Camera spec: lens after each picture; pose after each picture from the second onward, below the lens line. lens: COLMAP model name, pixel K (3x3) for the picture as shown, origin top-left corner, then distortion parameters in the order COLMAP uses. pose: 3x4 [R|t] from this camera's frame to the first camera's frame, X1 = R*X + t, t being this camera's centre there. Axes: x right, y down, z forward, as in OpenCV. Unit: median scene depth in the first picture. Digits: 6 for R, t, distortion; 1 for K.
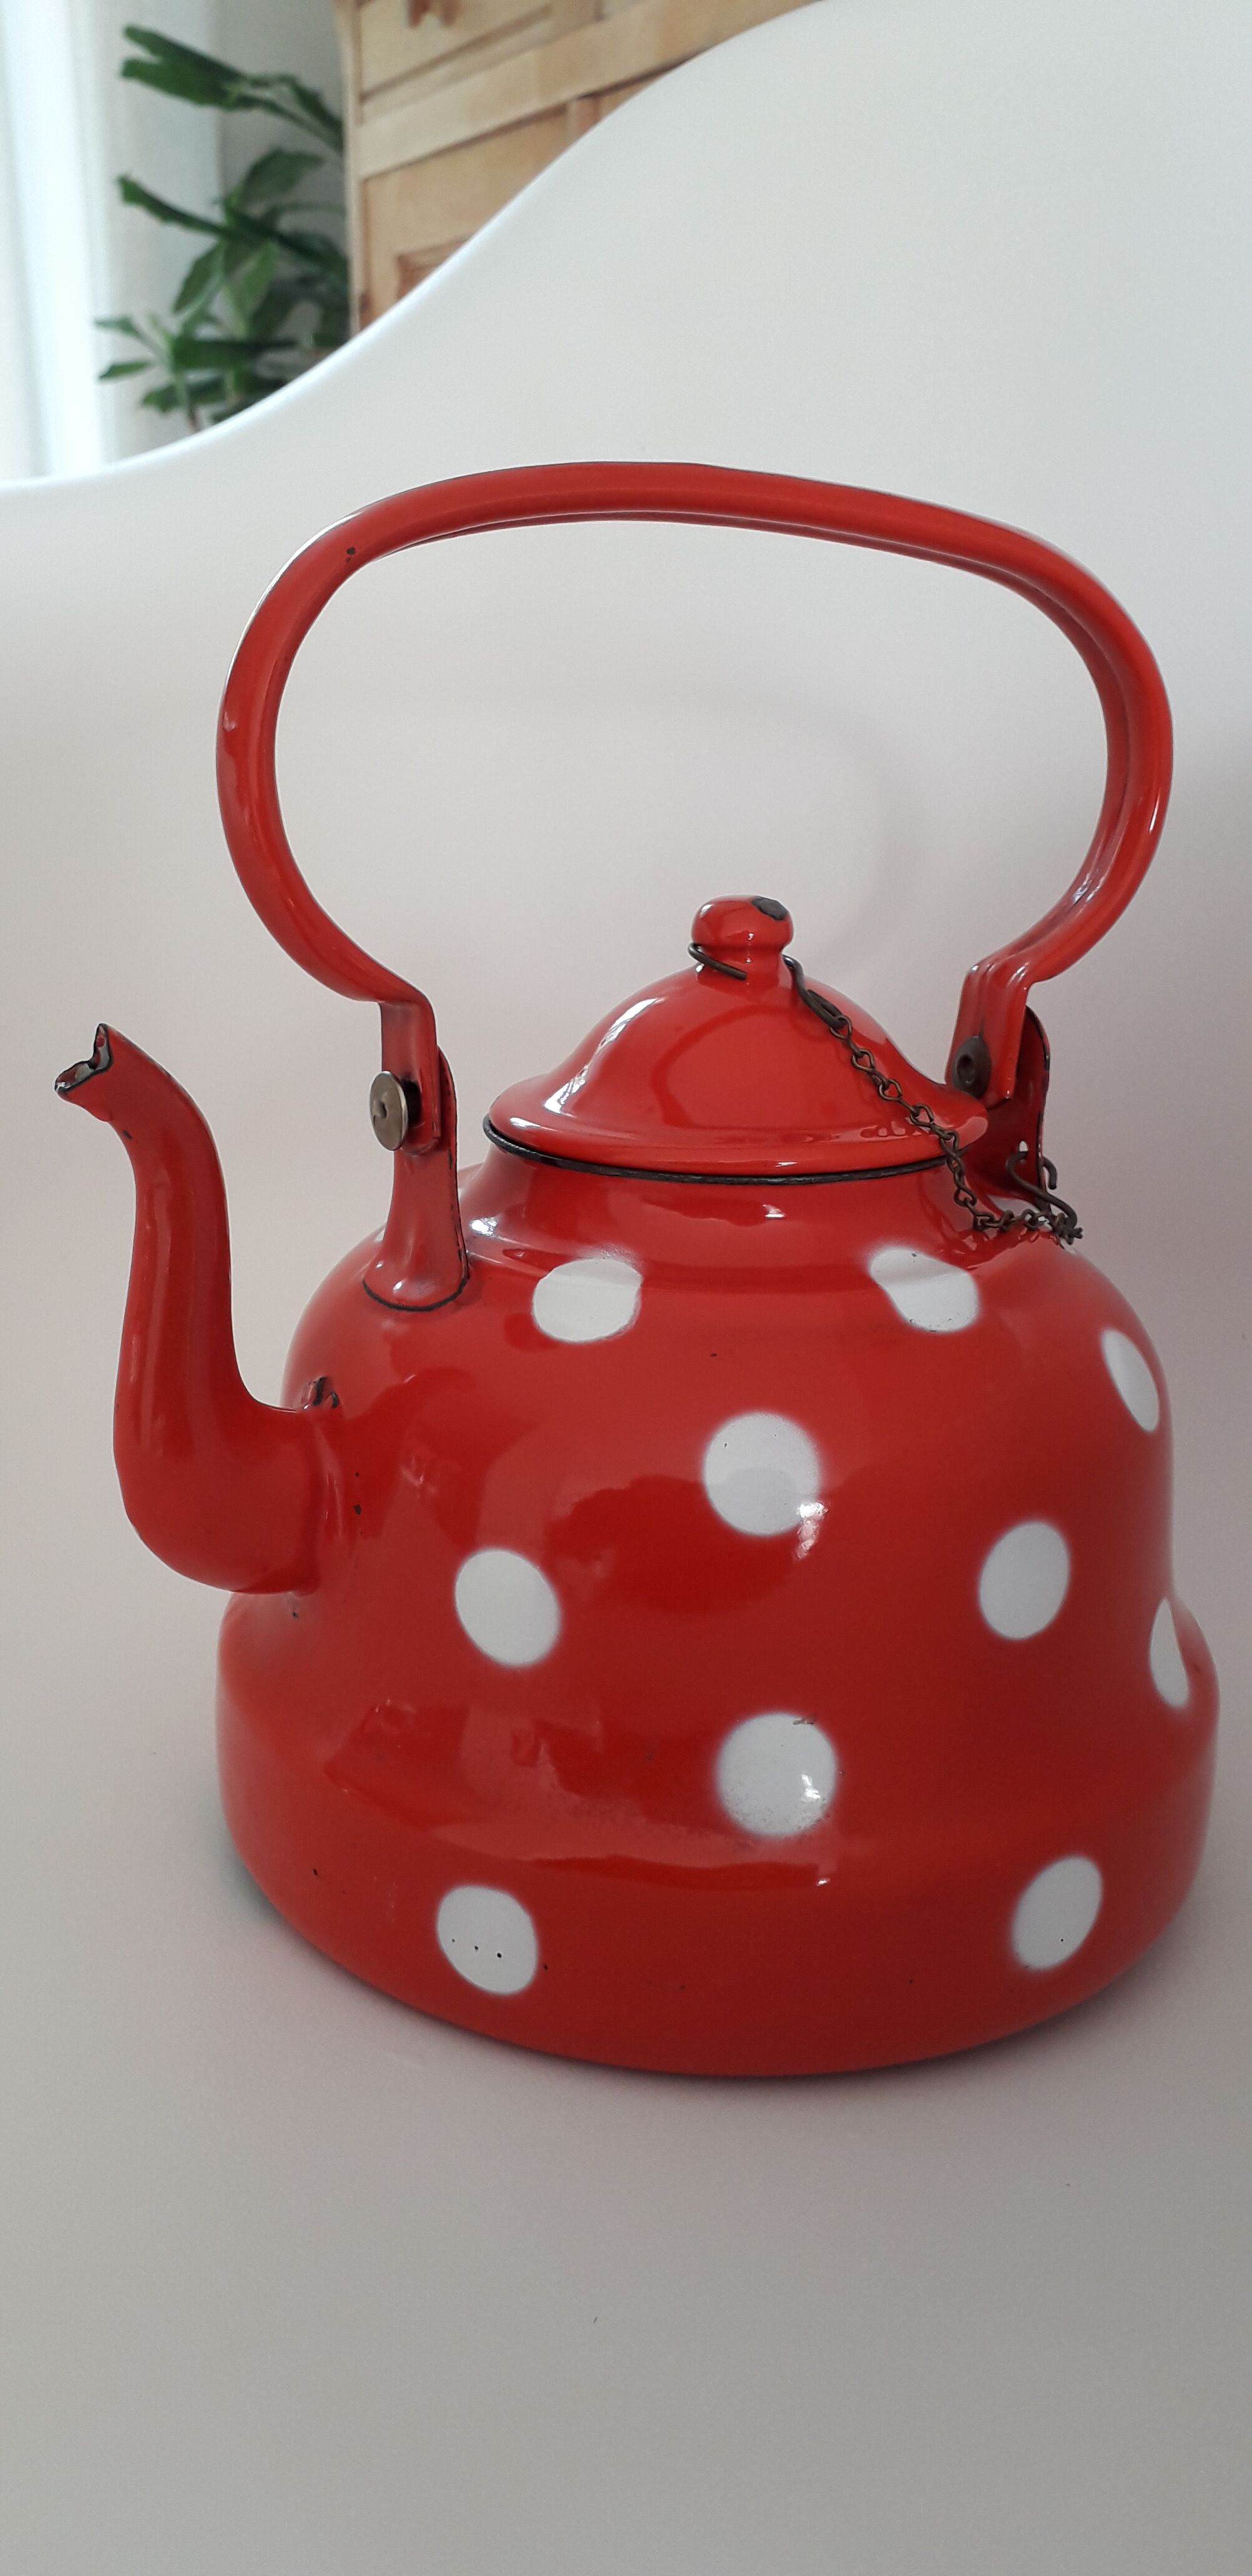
lens RADIAL K [[1978.3, 0, 639.4], [0, 1978.3, 1220.1], [0, 0, 1]] dist [-0.041498, 0.001556]
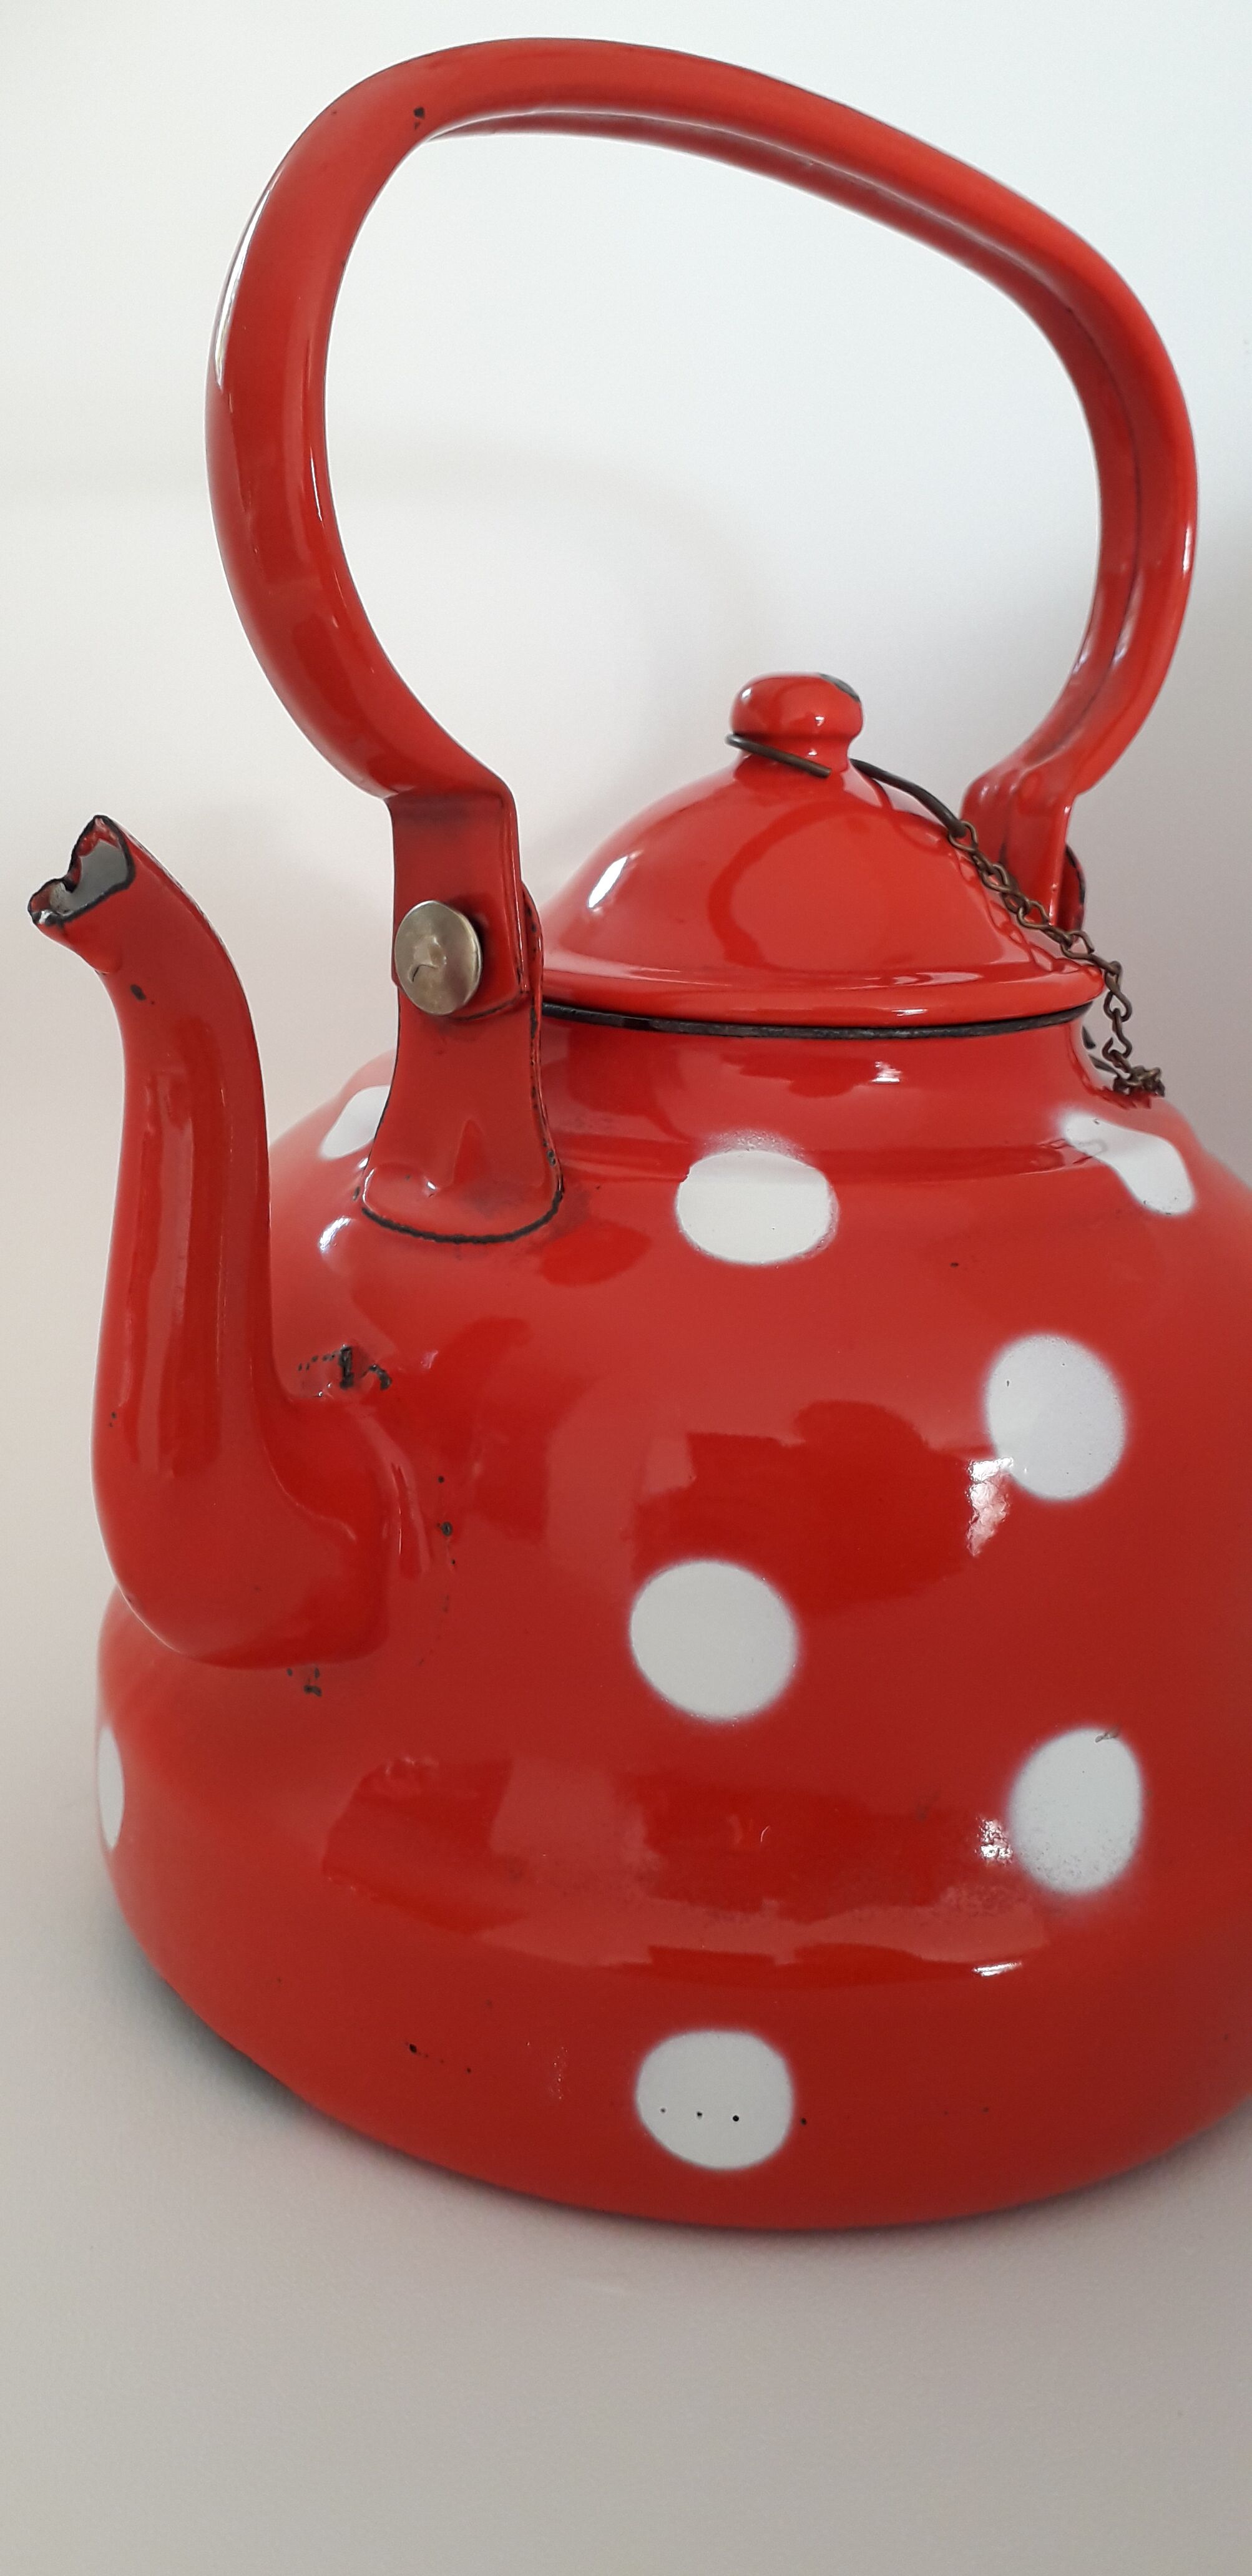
lens RADIAL K [[1978.3, 0, 639.4], [0, 1978.3, 1220.1], [0, 0, 1]] dist [-0.041498, 0.001556]
pose [[0.946597, -0.072750, 0.314104, -0.289355], [0.058789, 0.996825, 0.053705, 0.004381], [-0.317014, -0.032371, 0.947868, 0.320180]]
